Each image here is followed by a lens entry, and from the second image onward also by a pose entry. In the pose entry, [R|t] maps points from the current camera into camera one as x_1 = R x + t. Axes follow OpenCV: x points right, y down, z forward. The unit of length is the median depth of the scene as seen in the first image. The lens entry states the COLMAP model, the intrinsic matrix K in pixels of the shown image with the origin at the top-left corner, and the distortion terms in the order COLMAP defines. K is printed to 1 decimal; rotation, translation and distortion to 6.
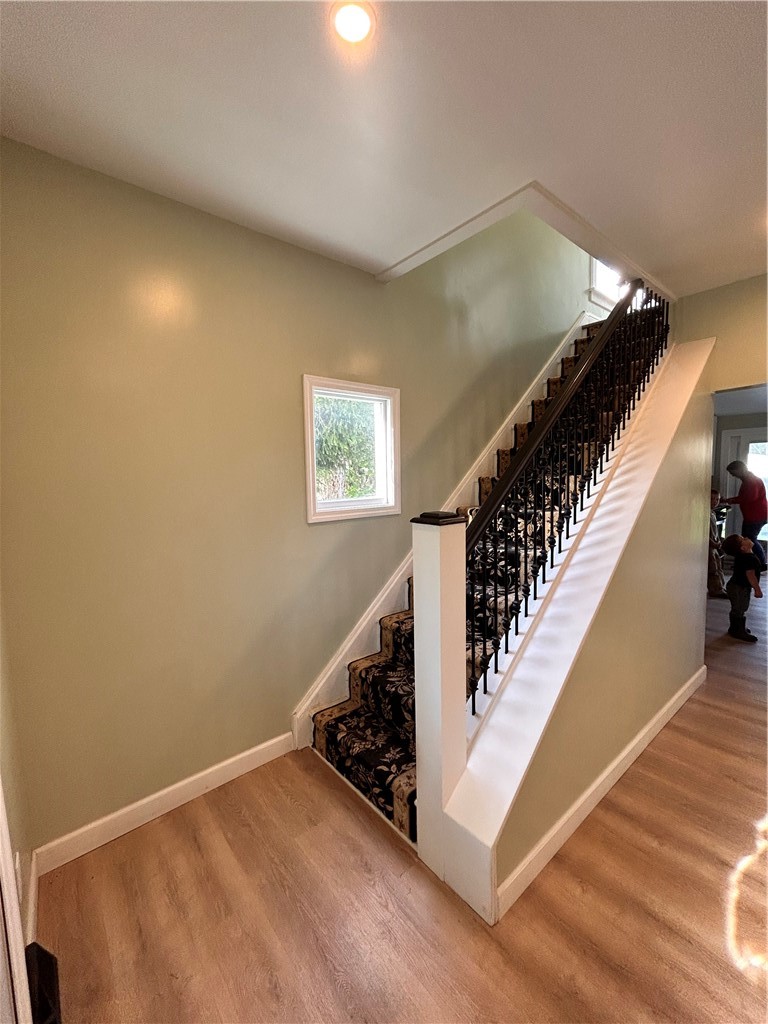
lens RADIAL K [[416.5, 0, 384.0], [0, 416.5, 512.0], [0, 0, 1]] dist [-0.001435, 0.000190]
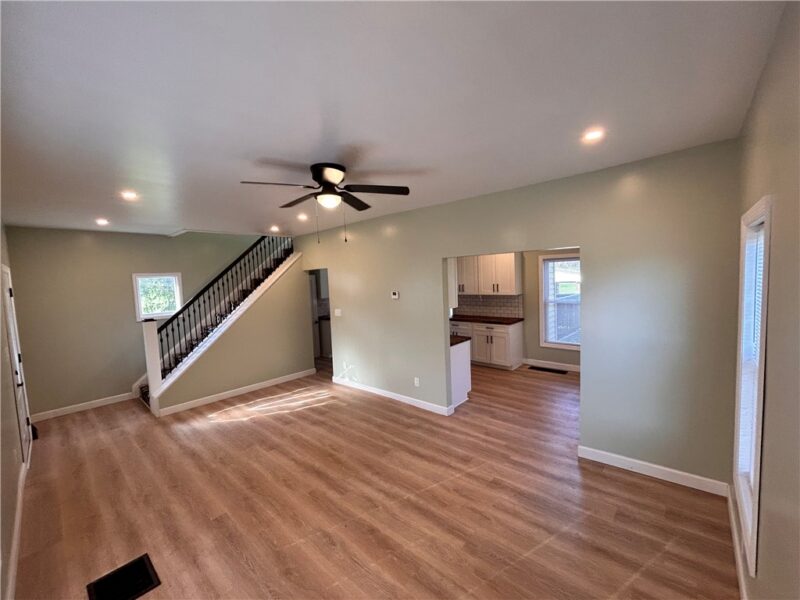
lens RADIAL K [[325.4, 0, 400.0], [0, 325.4, 300.0], [0, 0, 1]] dist [-0.001435, 0.000190]
pose [[0.989531, -0.032249, 0.140675, 1.646277], [0.035422, 0.999170, -0.020109, -0.023149], [-0.139909, 0.024882, 0.989852, -1.902866]]
